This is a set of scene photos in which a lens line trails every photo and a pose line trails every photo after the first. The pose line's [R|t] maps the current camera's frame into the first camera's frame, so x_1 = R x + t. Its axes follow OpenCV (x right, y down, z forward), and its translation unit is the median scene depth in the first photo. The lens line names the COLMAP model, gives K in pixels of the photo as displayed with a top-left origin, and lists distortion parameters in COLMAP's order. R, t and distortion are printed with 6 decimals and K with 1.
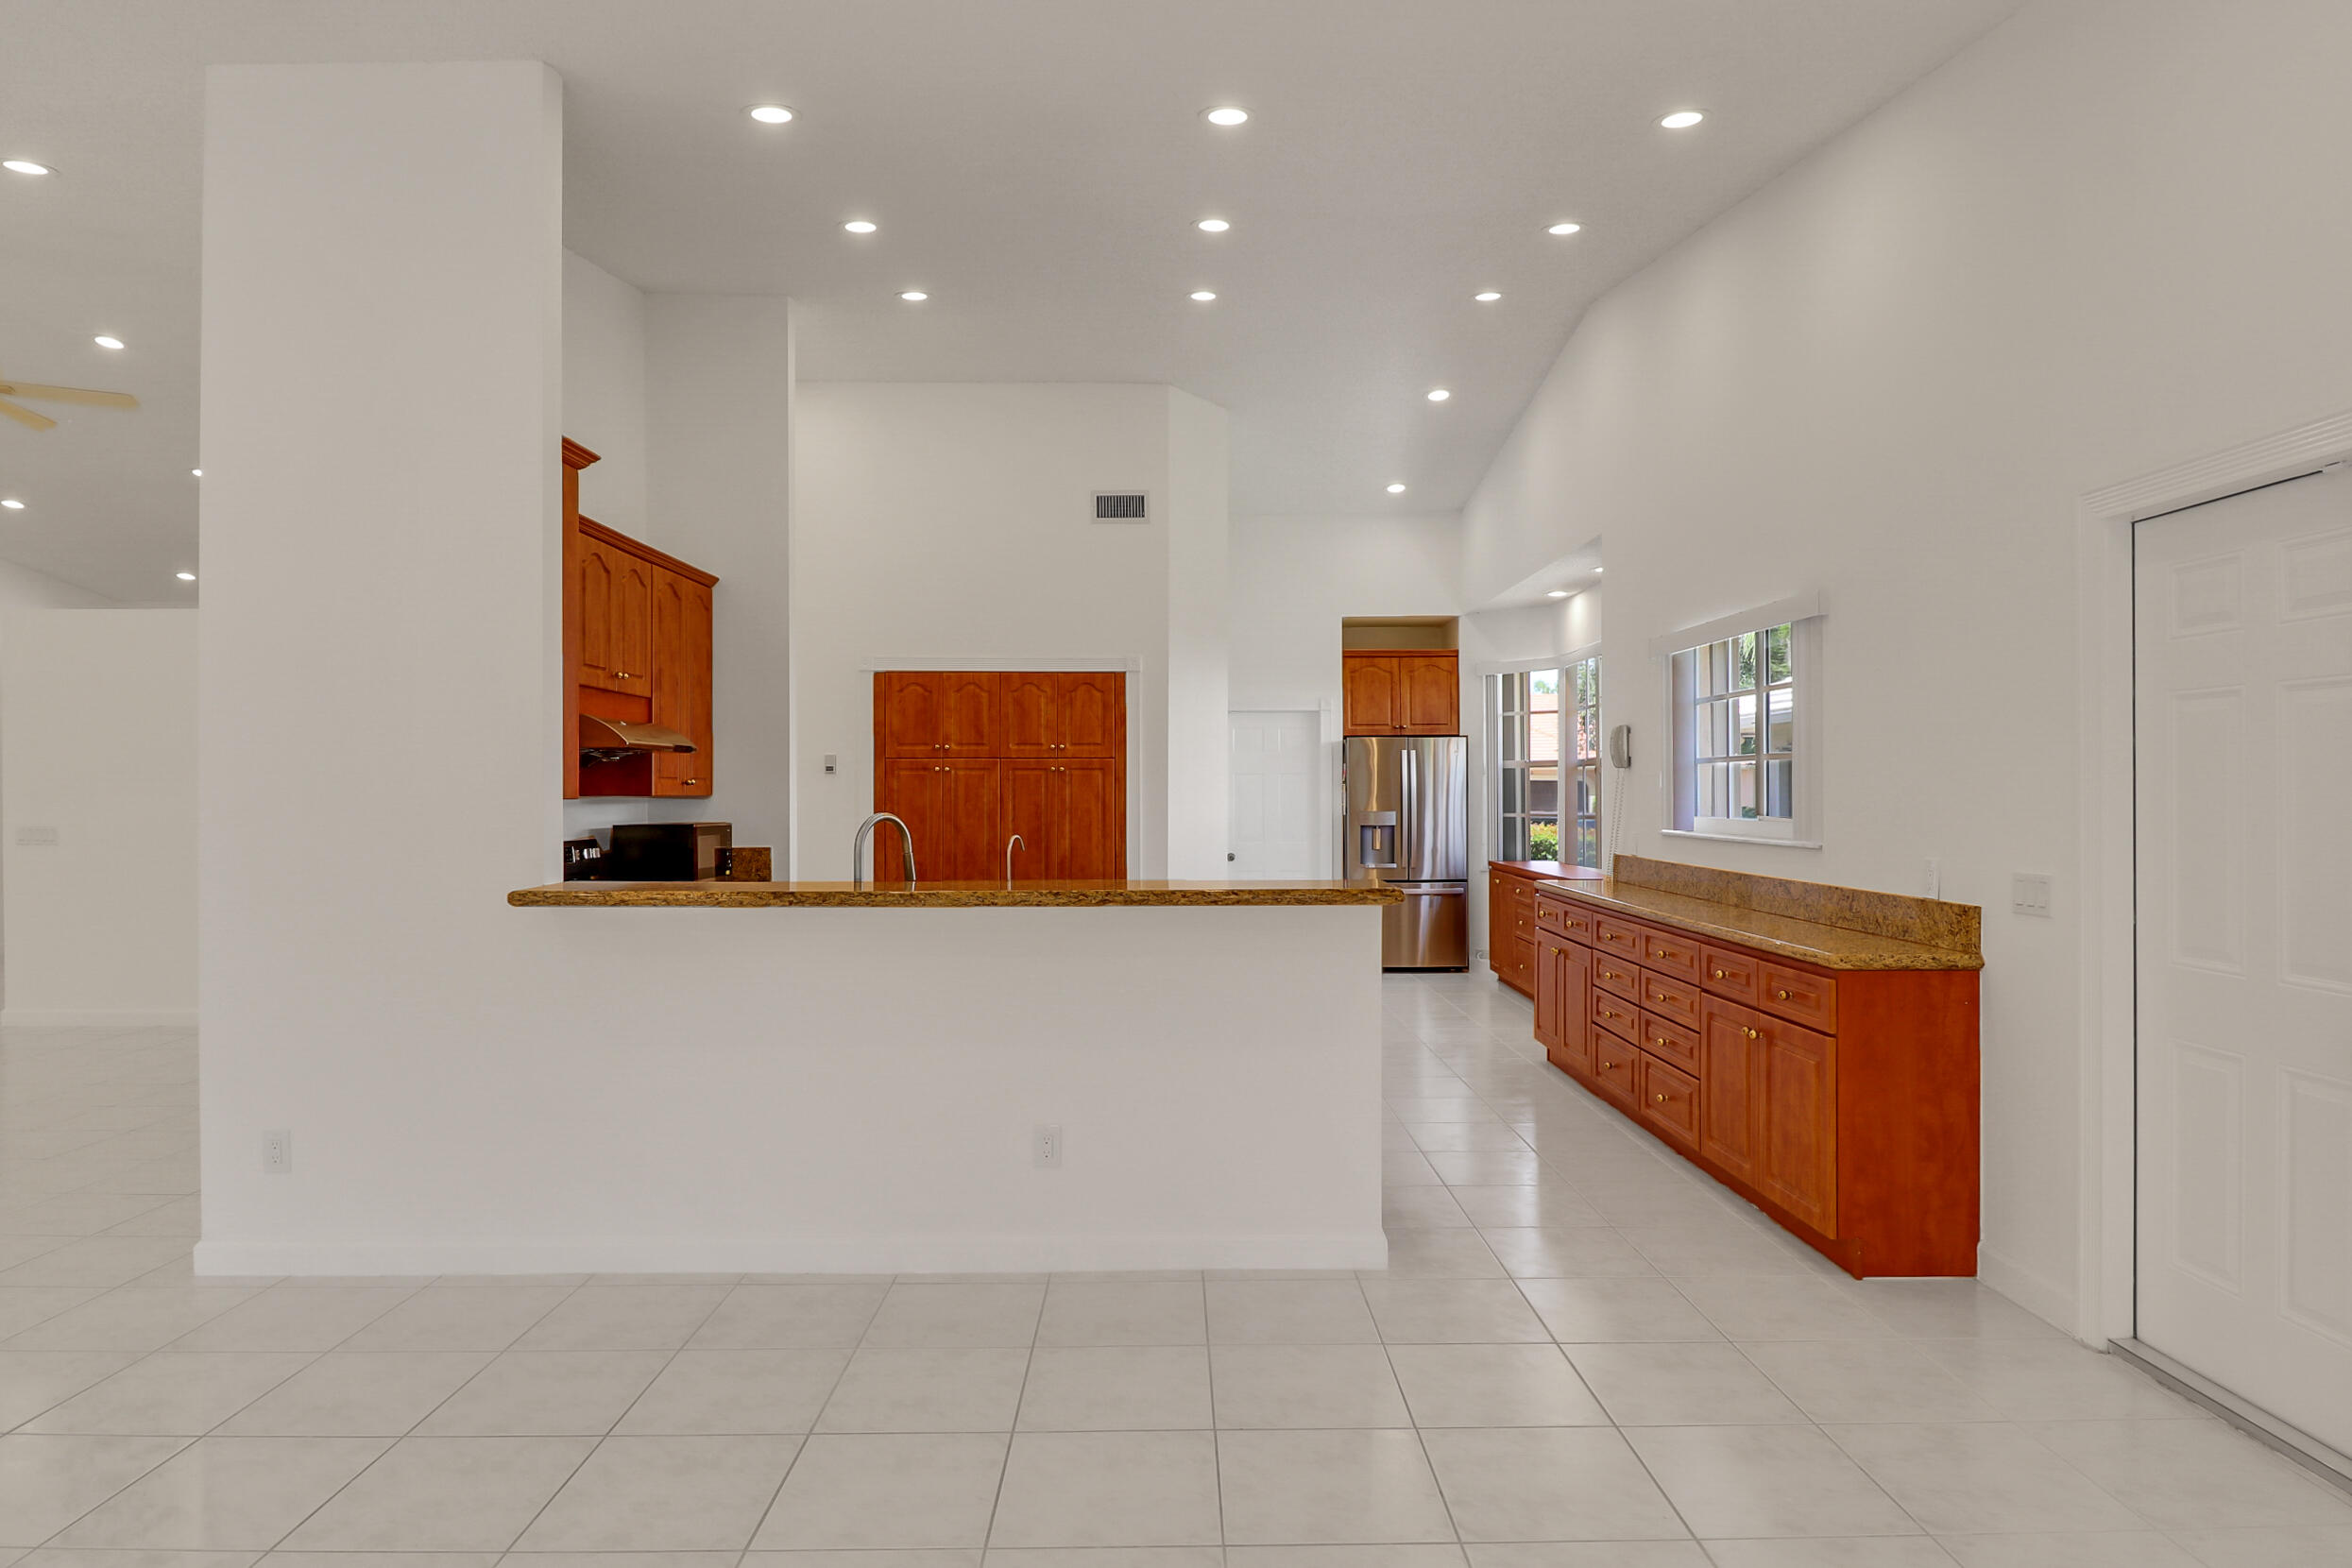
lens RADIAL K [[1324.8, 0, 1175.0], [0, 1324.8, 789.0], [0, 0, 1]] dist [-0.007533, 0.000236]
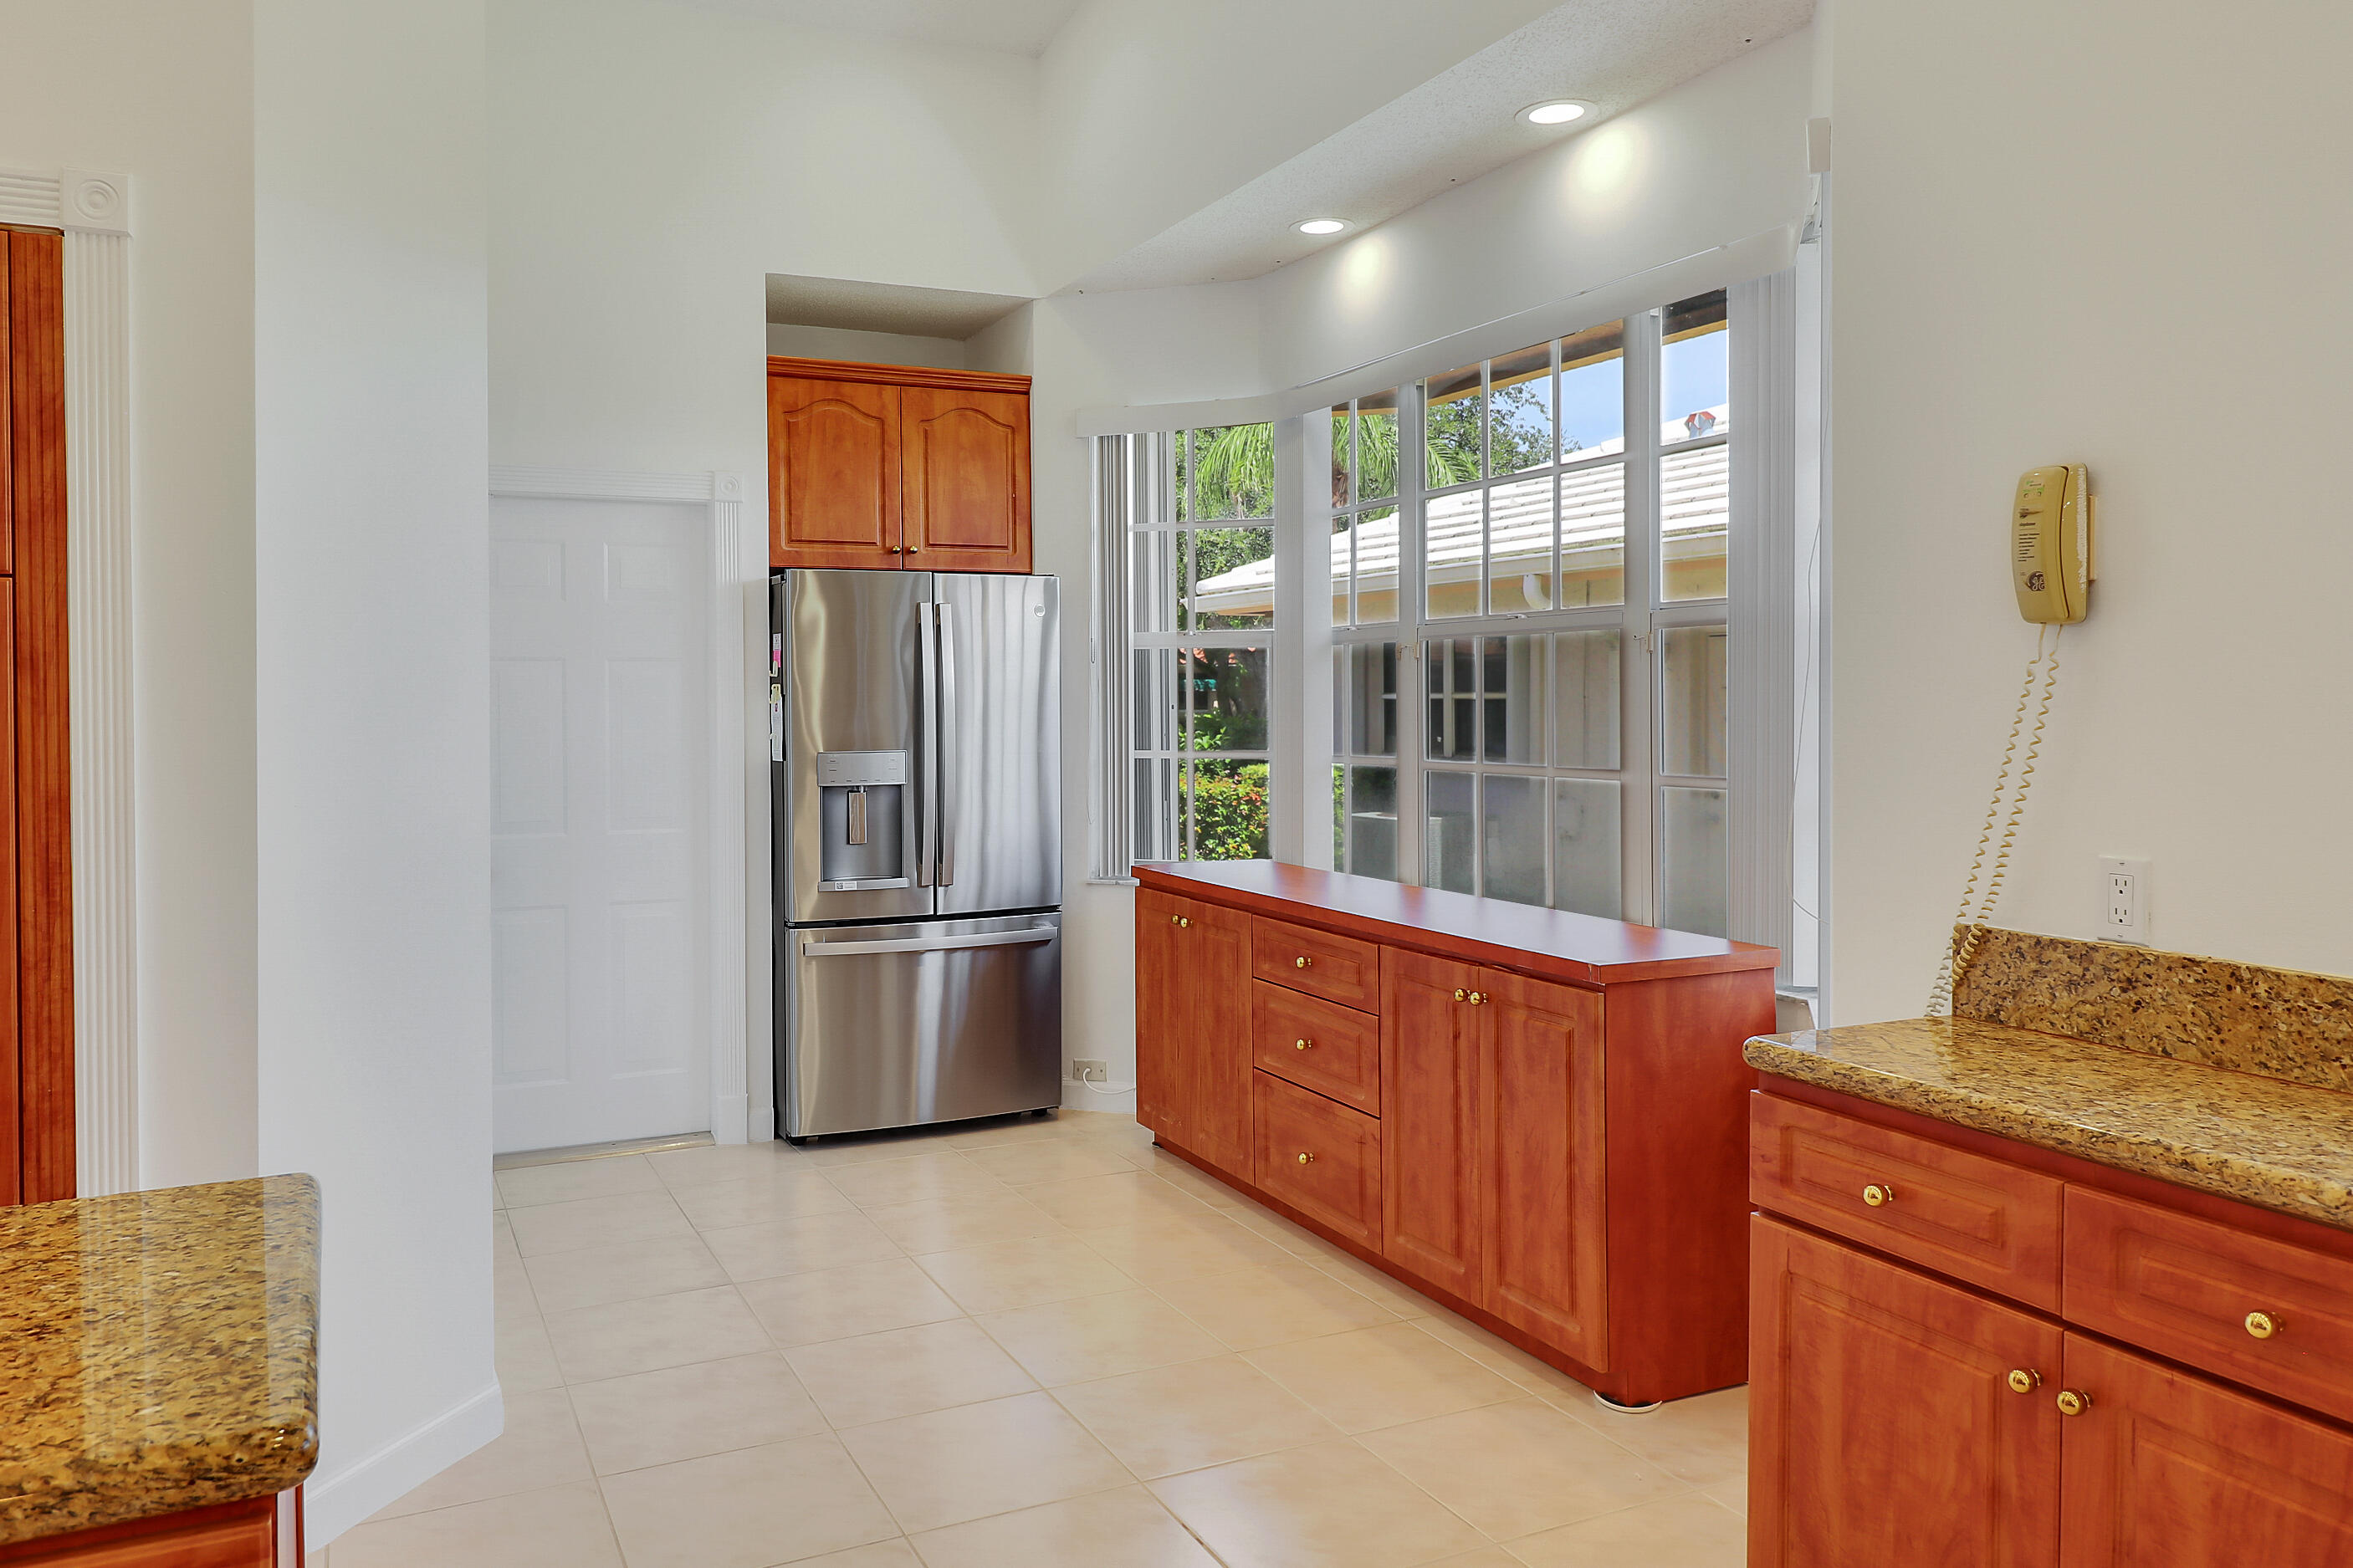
lens RADIAL K [[1641.7, 0, 1093.7], [0, 1641.7, 707.6], [0, 0, 1]] dist [-0.004484, 0.002621]
pose [[0.911661, -0.003753, 0.410925, 0.012959], [0.000767, 0.999972, 0.007433, -0.000516], [-0.410942, -0.006461, 0.911639, 0.635450]]
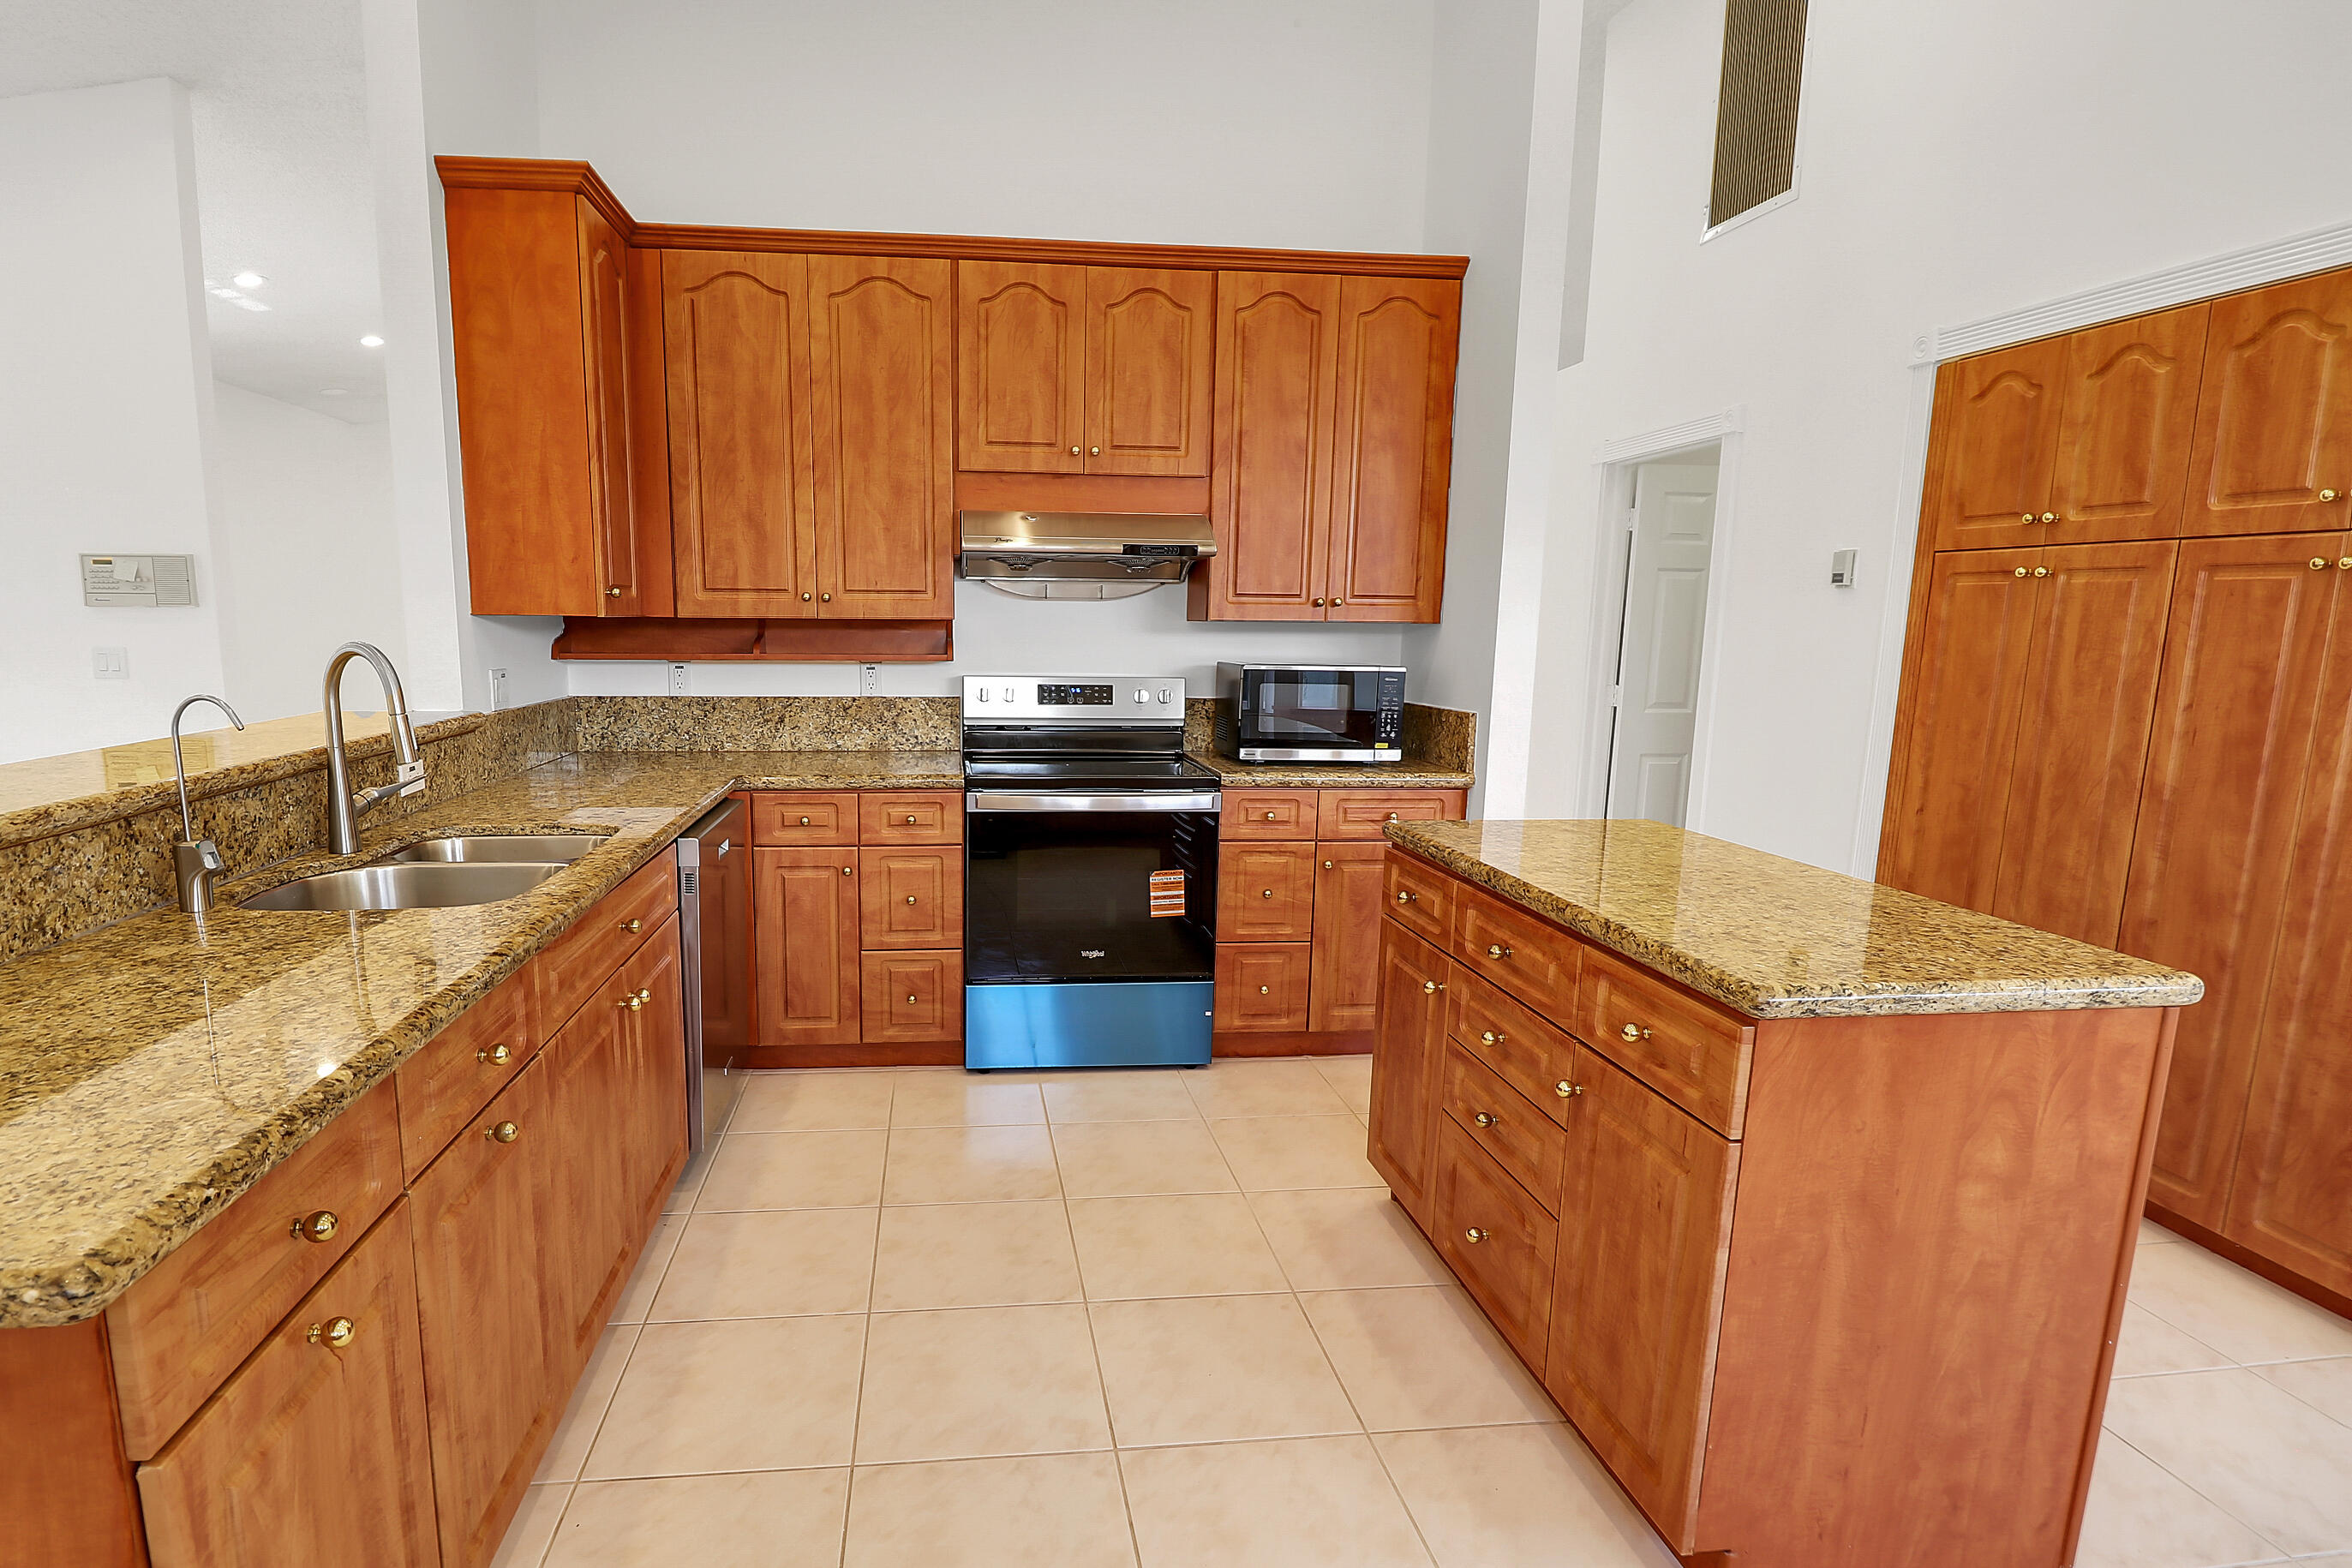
lens RADIAL K [[1184.5, 0, 1080.0], [0, 1184.5, 802.1], [0, 0, 1]] dist [0.001622, -0.008394]
pose [[0.103752, 0.159788, -0.981684, 0.174466], [-0.009670, 0.987126, 0.159651, 0.000157], [0.994556, -0.007071, 0.103961, 0.655005]]
